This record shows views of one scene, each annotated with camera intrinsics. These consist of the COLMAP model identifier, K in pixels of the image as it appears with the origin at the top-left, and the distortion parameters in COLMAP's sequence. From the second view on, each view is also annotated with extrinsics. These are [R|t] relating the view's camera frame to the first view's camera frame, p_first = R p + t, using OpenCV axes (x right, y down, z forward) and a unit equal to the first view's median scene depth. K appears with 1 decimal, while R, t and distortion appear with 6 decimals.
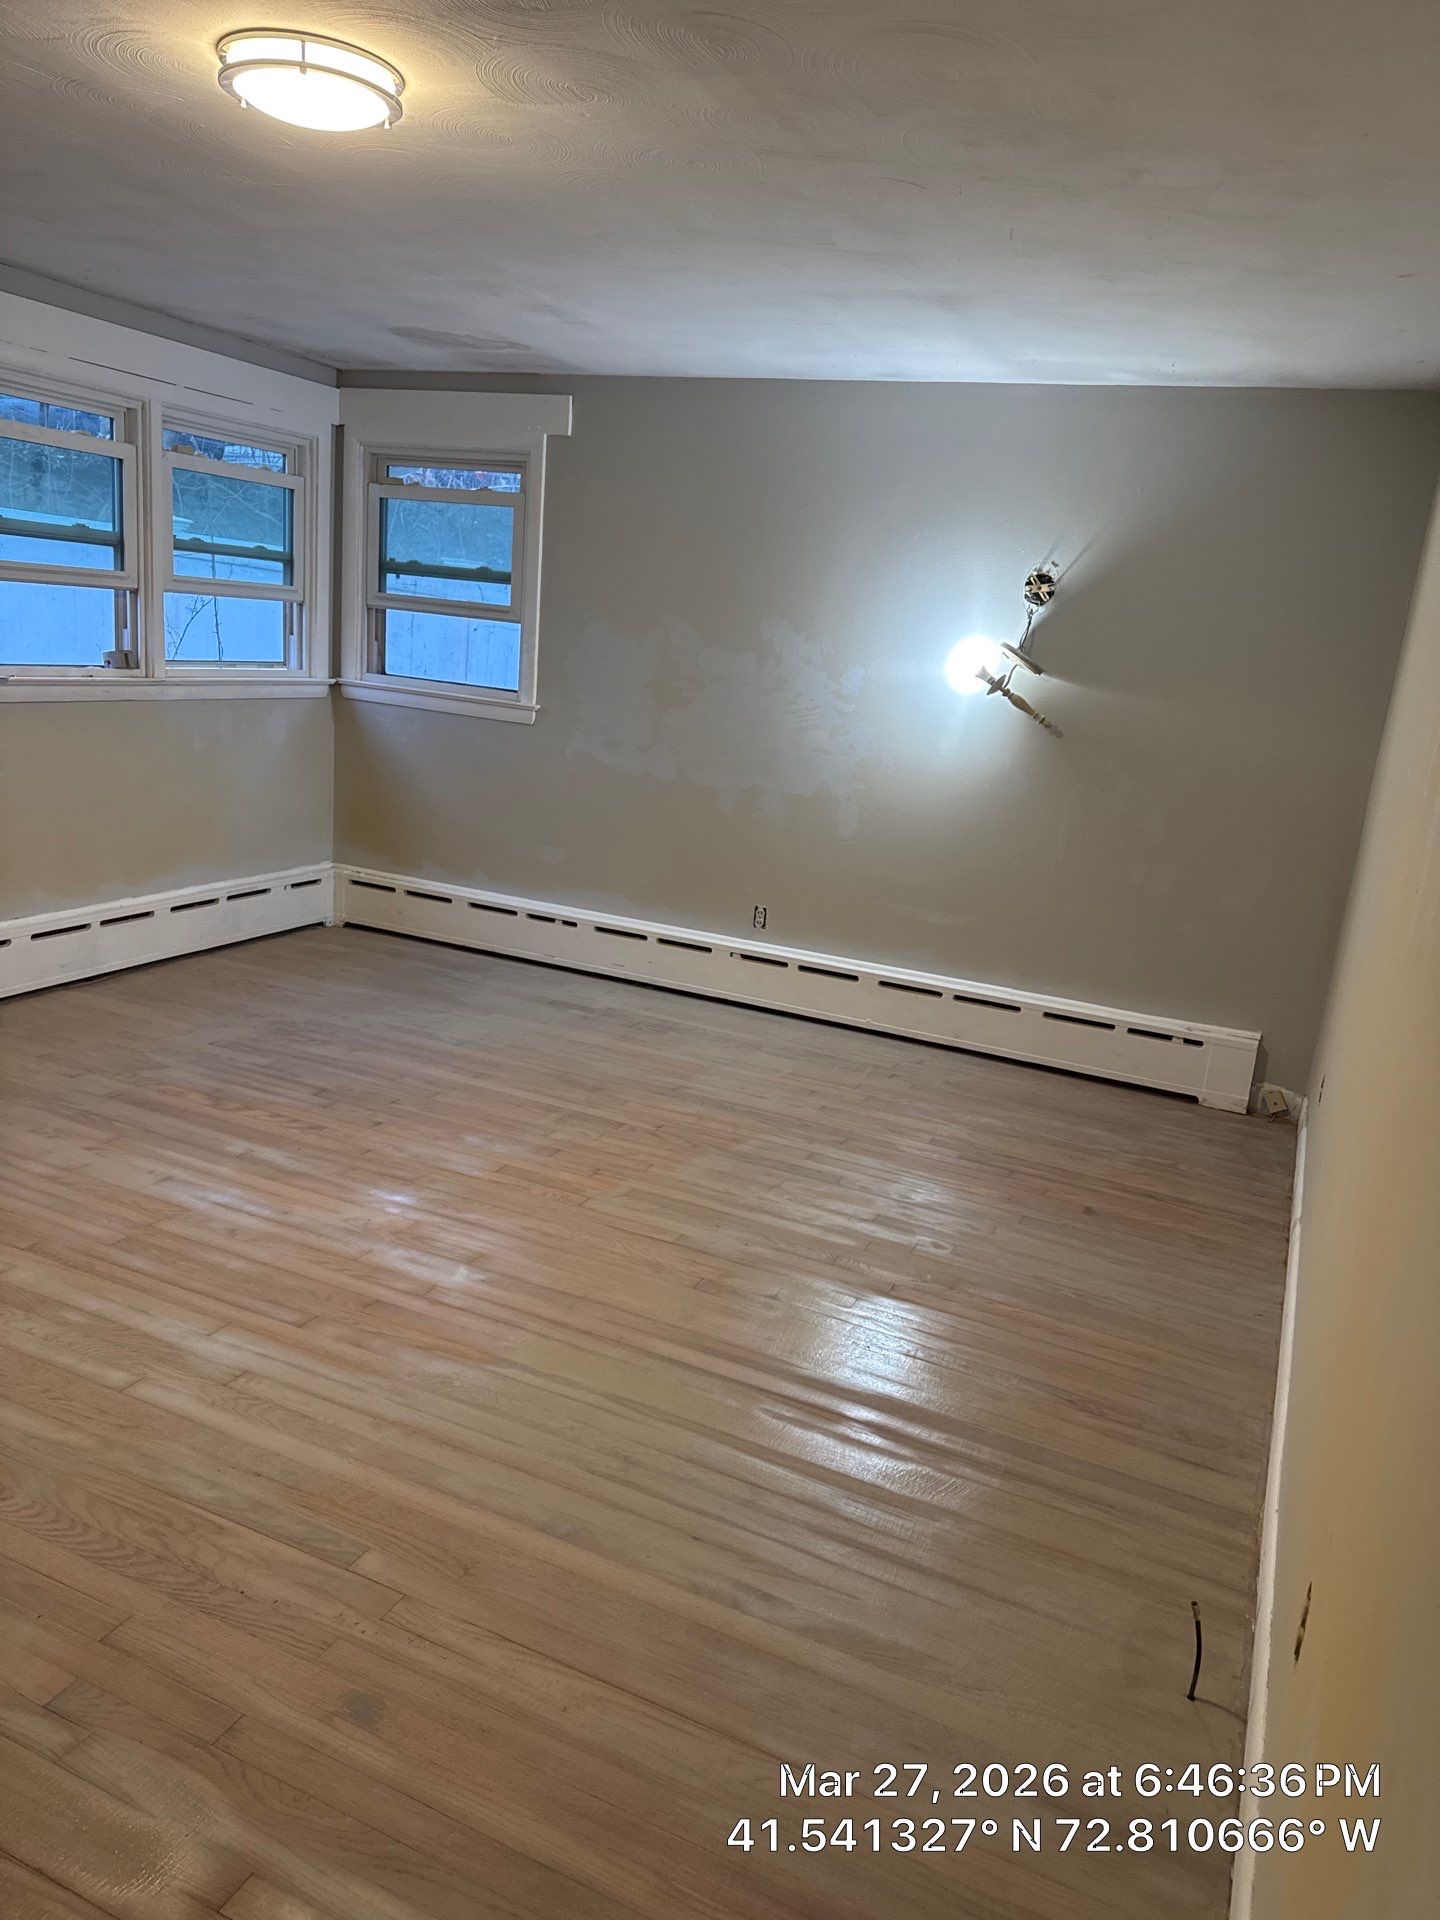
lens RADIAL K [[1474.9, 0, 734.5], [0, 1474.9, 973.3], [0, 0, 1]] dist [0.067588, -0.073896]
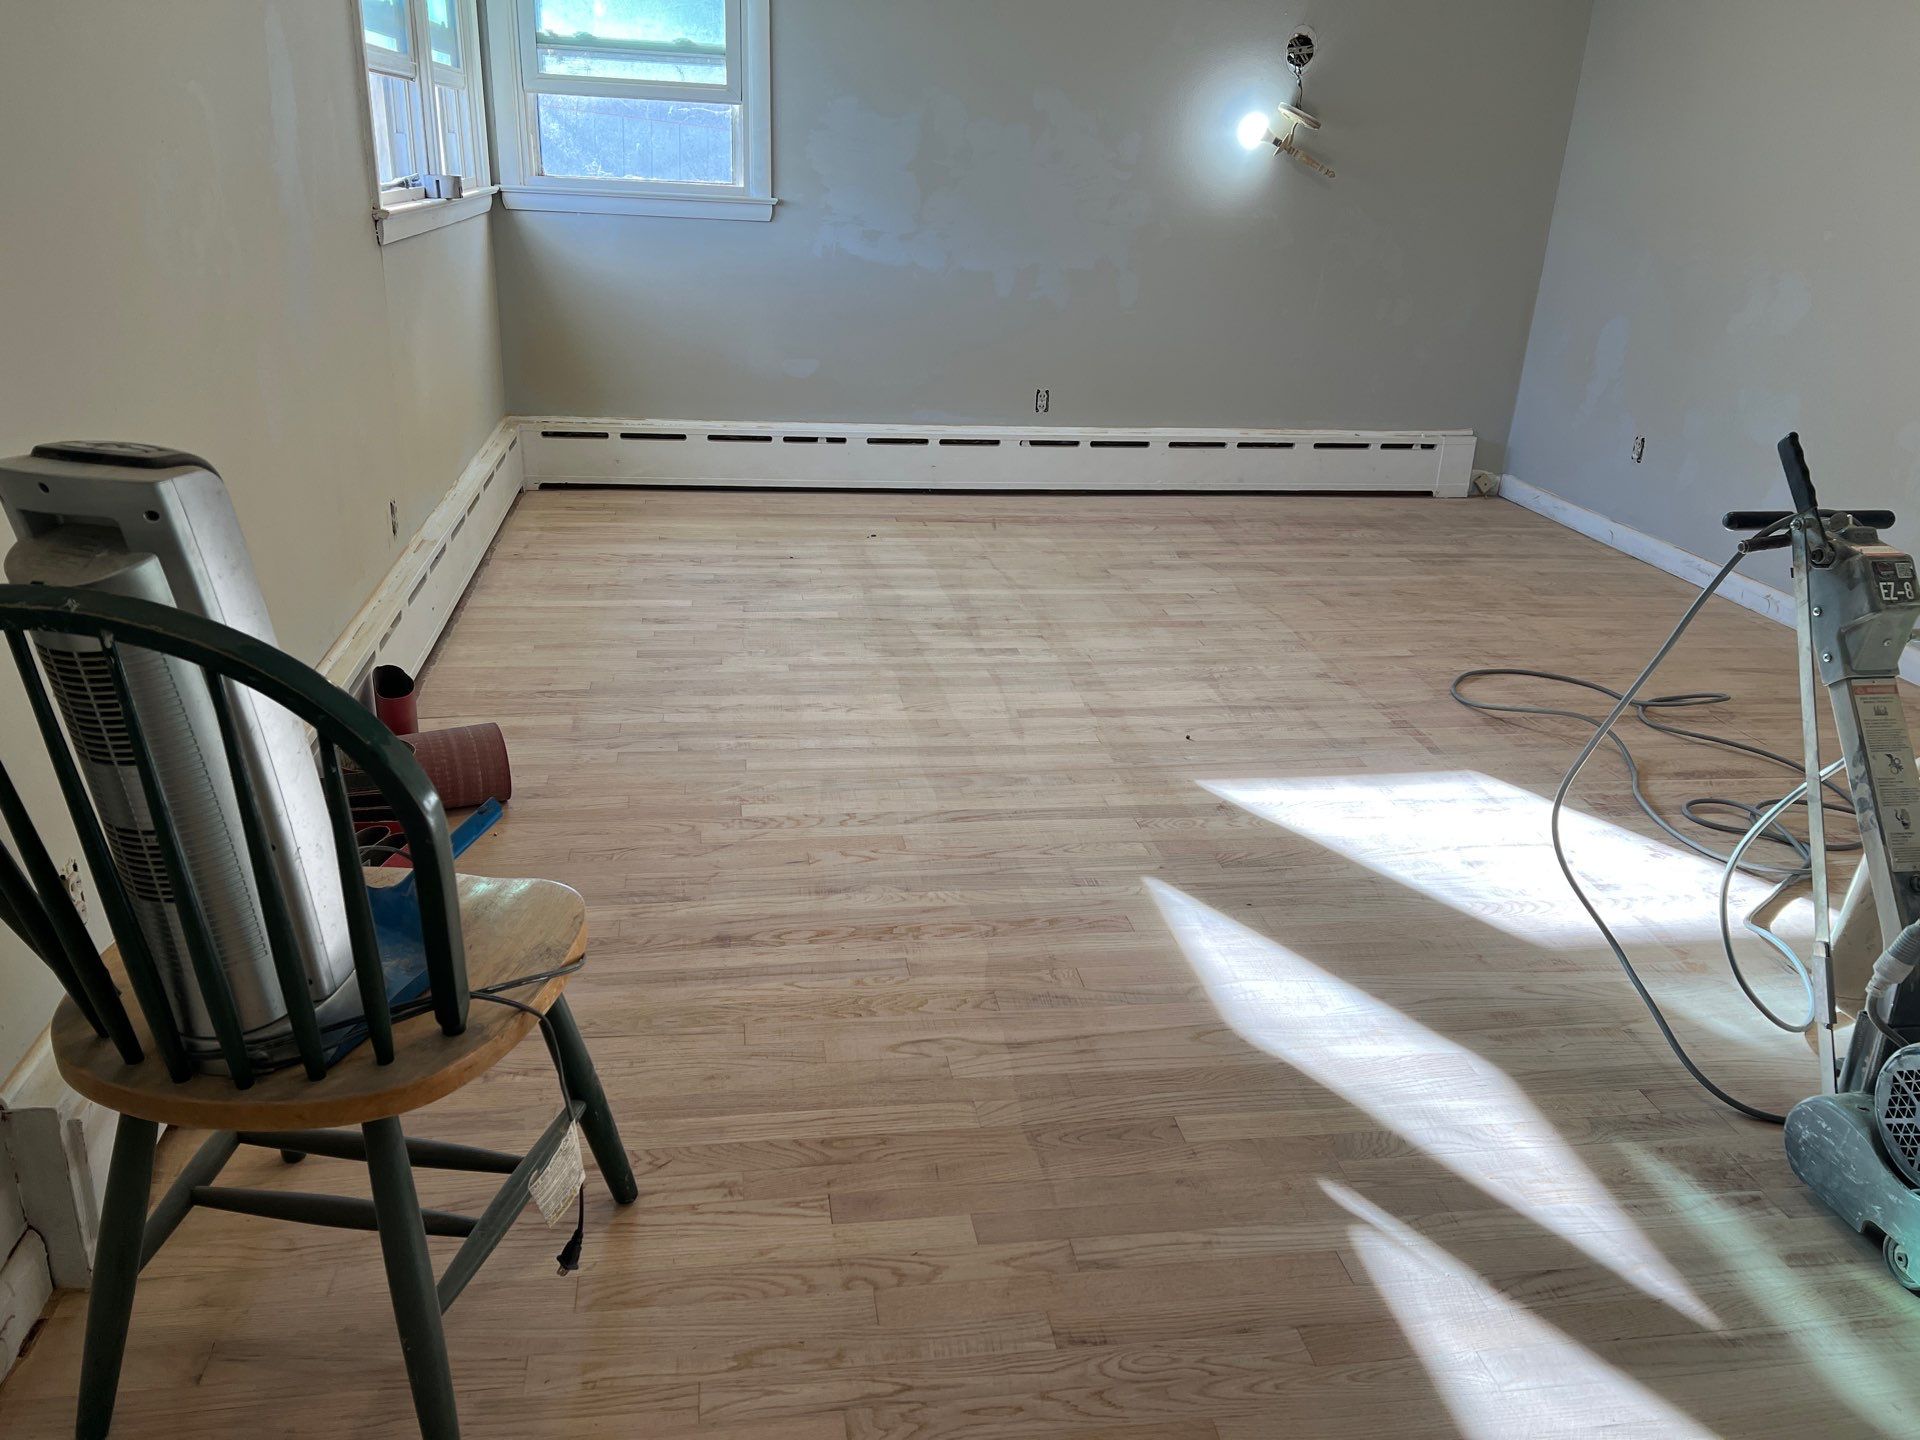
lens RADIAL K [[1474.9, 0, 960.0], [0, 1474.9, 720.0], [0, 0, 1]] dist [0.067588, -0.073896]
pose [[0.830873, -0.270107, 0.486510, -0.564582], [0.150581, 0.950809, 0.270716, -0.109442], [-0.535701, -0.151672, 0.830675, 0.135157]]
